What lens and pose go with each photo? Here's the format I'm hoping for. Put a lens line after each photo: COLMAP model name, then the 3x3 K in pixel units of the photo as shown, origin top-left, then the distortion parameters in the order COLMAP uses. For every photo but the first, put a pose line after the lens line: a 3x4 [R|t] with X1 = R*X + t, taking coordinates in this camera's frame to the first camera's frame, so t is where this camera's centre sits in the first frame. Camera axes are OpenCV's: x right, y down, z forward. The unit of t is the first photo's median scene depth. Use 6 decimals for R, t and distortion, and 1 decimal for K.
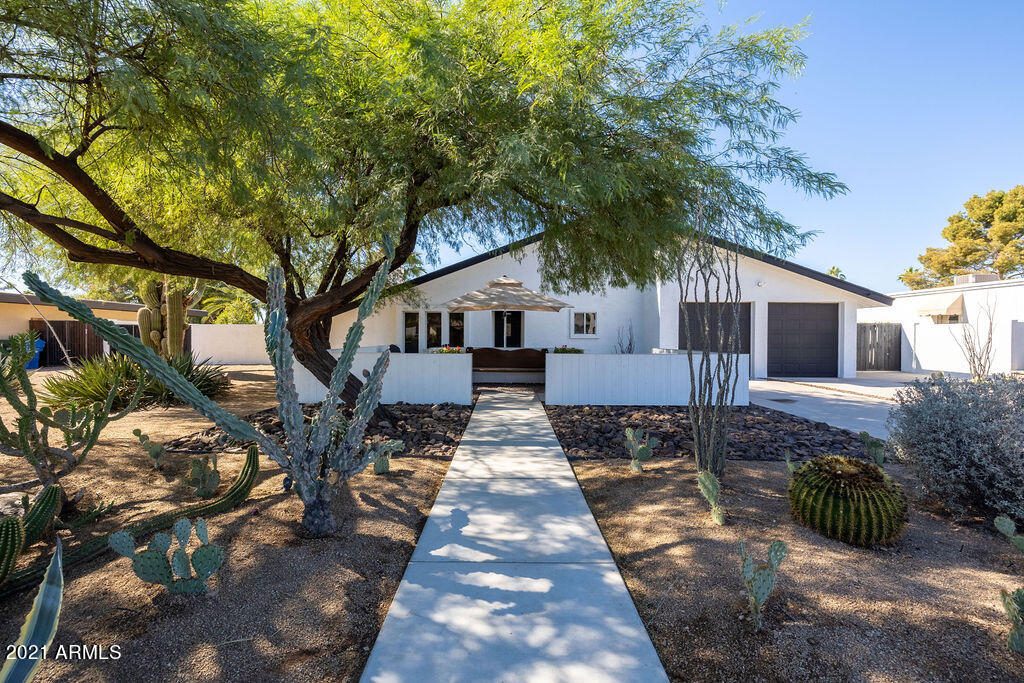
lens RADIAL K [[429.3, 0, 514.1], [0, 429.3, 339.5], [0, 0, 1]] dist [-0.000874, -0.000027]
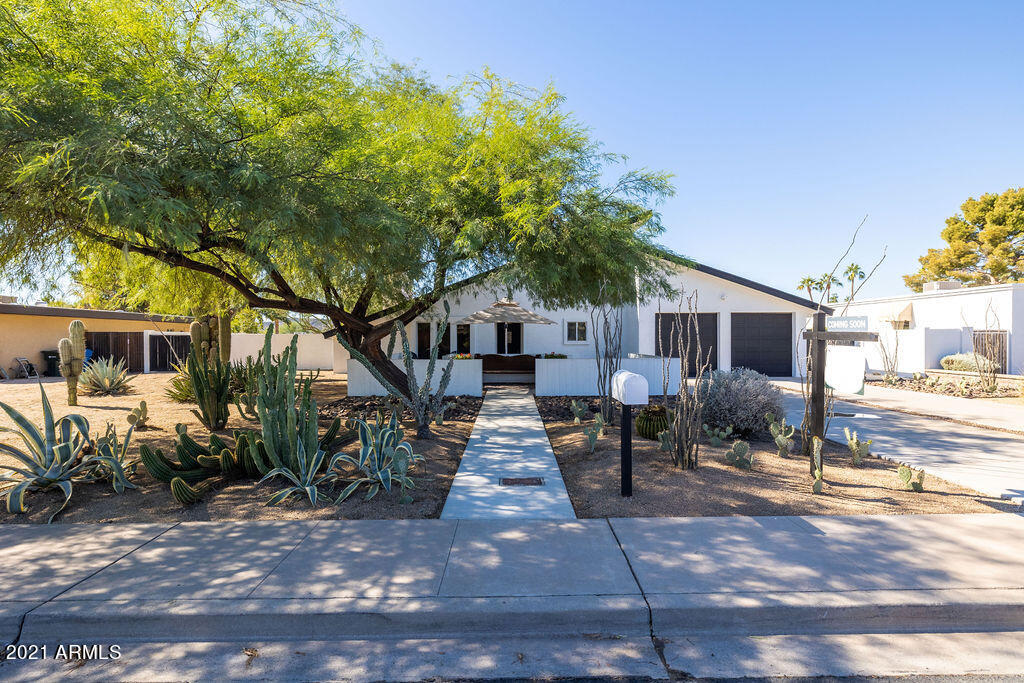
lens RADIAL K [[508.5, 0, 513.1], [0, 508.5, 335.2], [0, 0, 1]] dist [-0.035007, 0.001293]
pose [[0.999930, -0.007469, -0.009171, 0.011395], [0.007367, 0.999912, -0.011075, -0.017606], [0.009253, 0.011007, 0.999897, -0.421058]]
